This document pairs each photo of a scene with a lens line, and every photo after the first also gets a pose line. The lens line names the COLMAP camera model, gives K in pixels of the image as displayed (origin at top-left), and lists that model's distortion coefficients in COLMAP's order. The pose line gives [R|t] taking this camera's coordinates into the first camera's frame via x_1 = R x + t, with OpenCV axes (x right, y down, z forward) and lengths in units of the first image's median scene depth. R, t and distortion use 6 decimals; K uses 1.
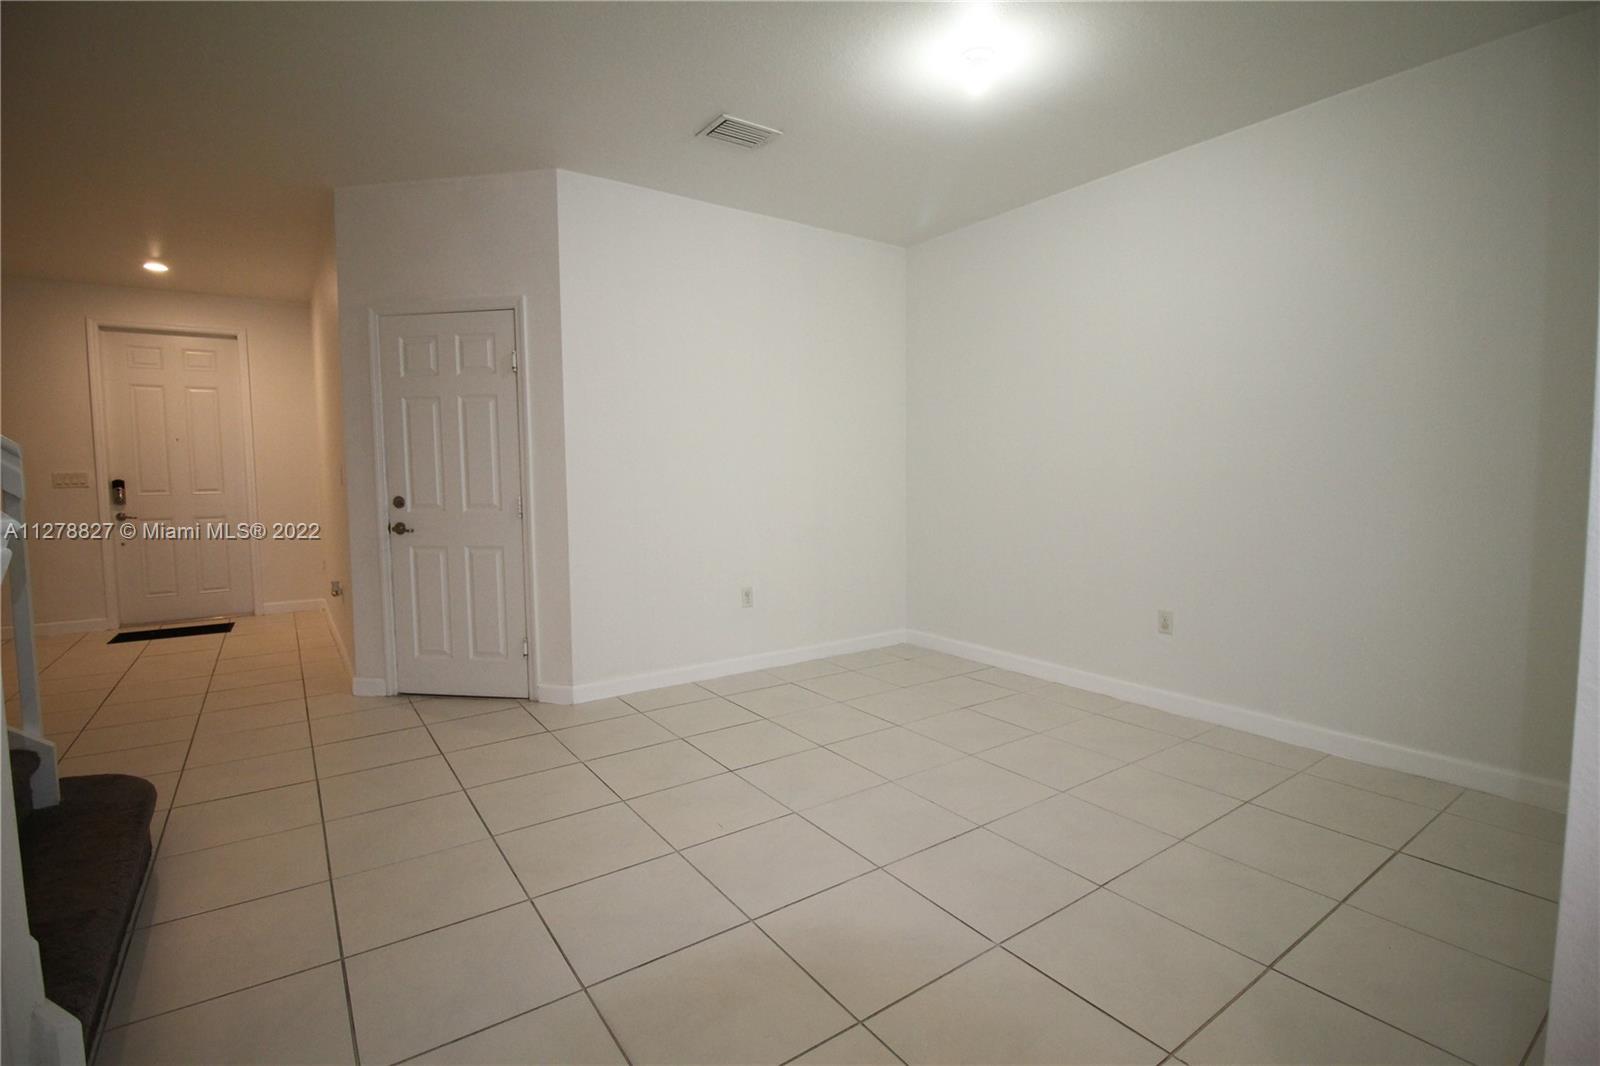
lens RADIAL K [[743.5, 0, 806.4], [0, 743.5, 522.3], [0, 0, 1]] dist [0.001172, -0.012628]
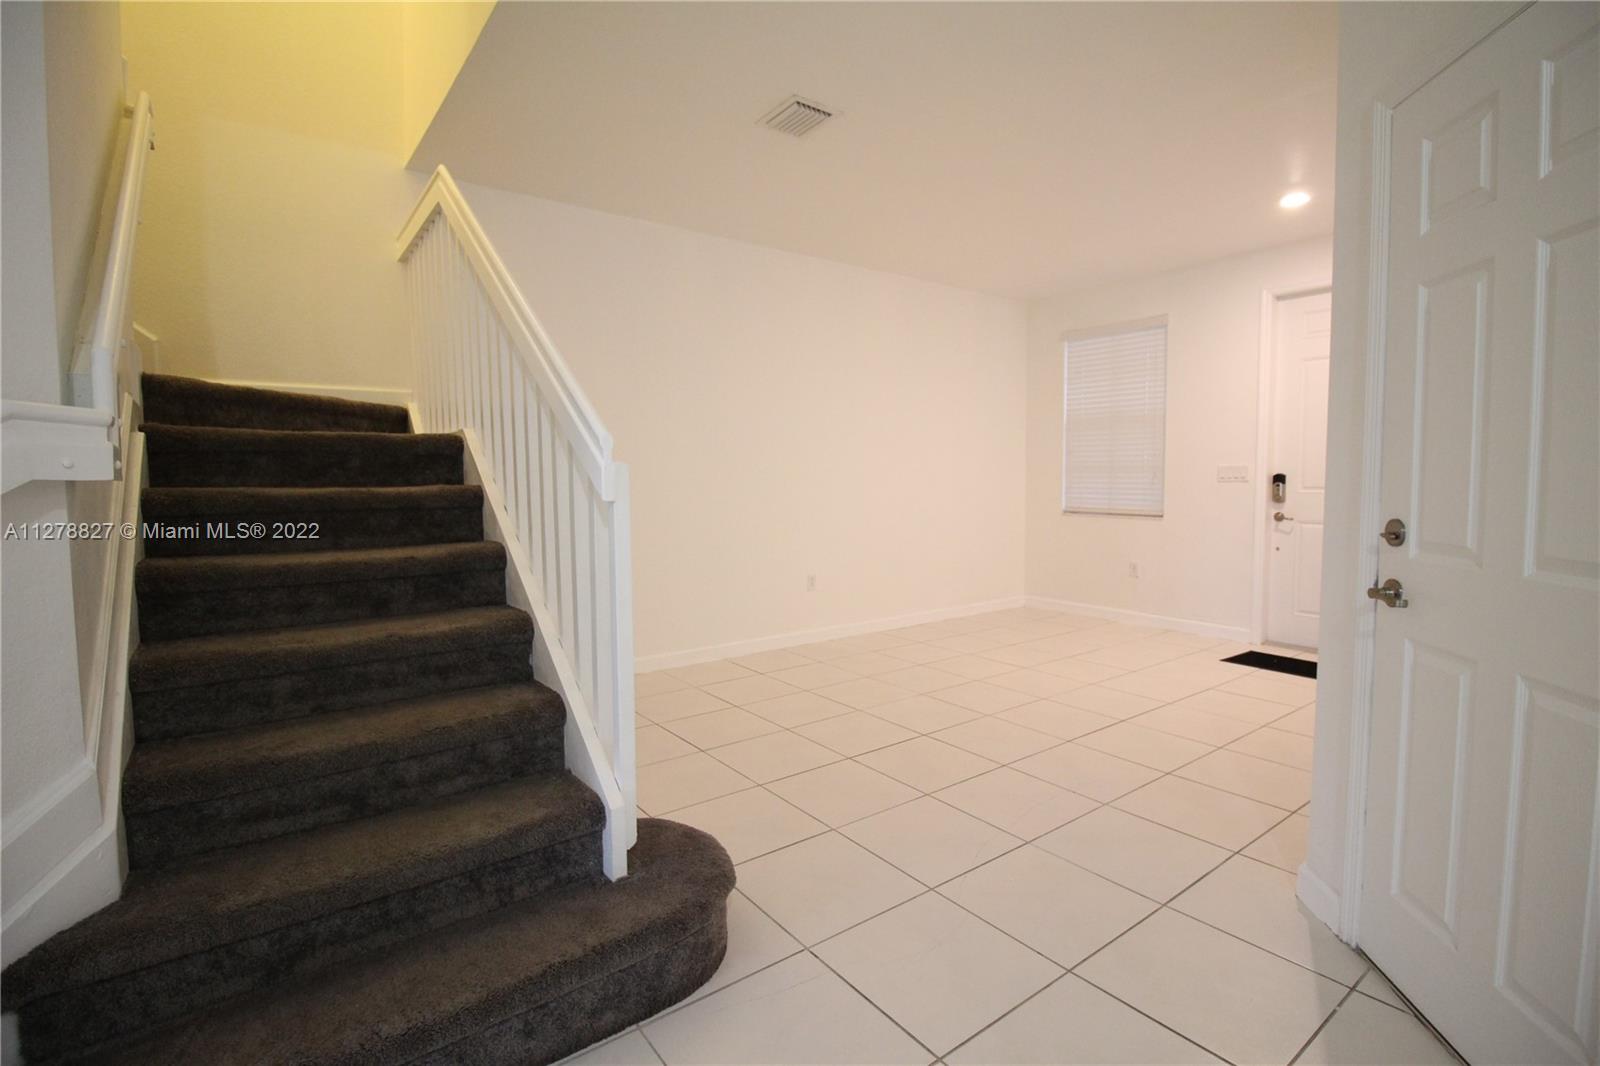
lens RADIAL K [[743.5, 0, 806.4], [0, 743.5, 522.3], [0, 0, 1]] dist [0.001172, -0.012628]
pose [[0.024571, 0.073328, -0.997005, -0.085539], [-0.062254, 0.995483, 0.071681, -0.029737], [0.997758, 0.060306, 0.029024, 0.442540]]
